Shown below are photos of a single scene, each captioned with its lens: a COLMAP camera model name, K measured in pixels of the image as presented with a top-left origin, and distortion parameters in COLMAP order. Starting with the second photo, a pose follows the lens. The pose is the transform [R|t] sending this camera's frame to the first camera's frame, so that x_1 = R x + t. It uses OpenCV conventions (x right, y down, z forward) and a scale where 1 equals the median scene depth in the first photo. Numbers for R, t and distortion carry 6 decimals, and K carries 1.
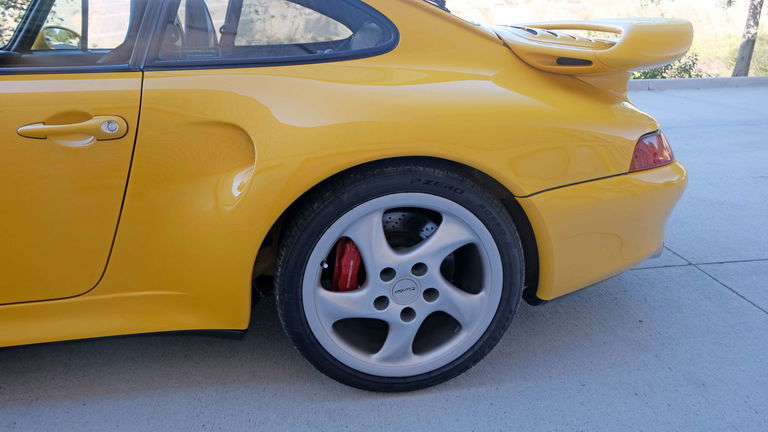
lens RADIAL K [[519.9, 0, 386.1], [0, 519.9, 212.1], [0, 0, 1]] dist [-0.058603, 0.073034]
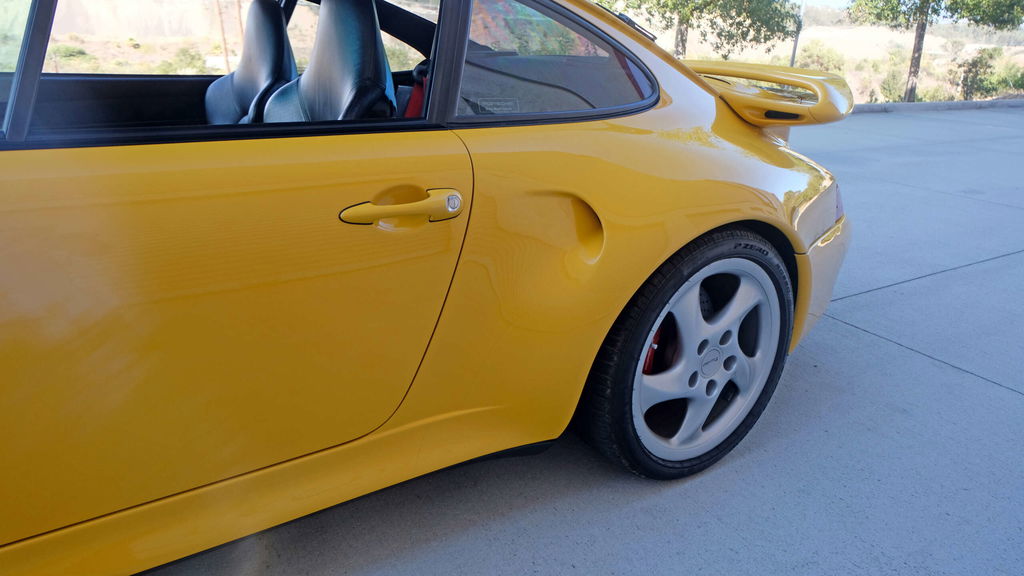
lens RADIAL K [[693.2, 0, 514.8], [0, 693.2, 282.8], [0, 0, 1]] dist [-0.058603, 0.073034]
pose [[0.897919, -0.094450, 0.429908, -0.811364], [0.088808, 0.995495, 0.033223, -0.066177], [-0.431109, 0.008348, 0.902261, 0.022691]]
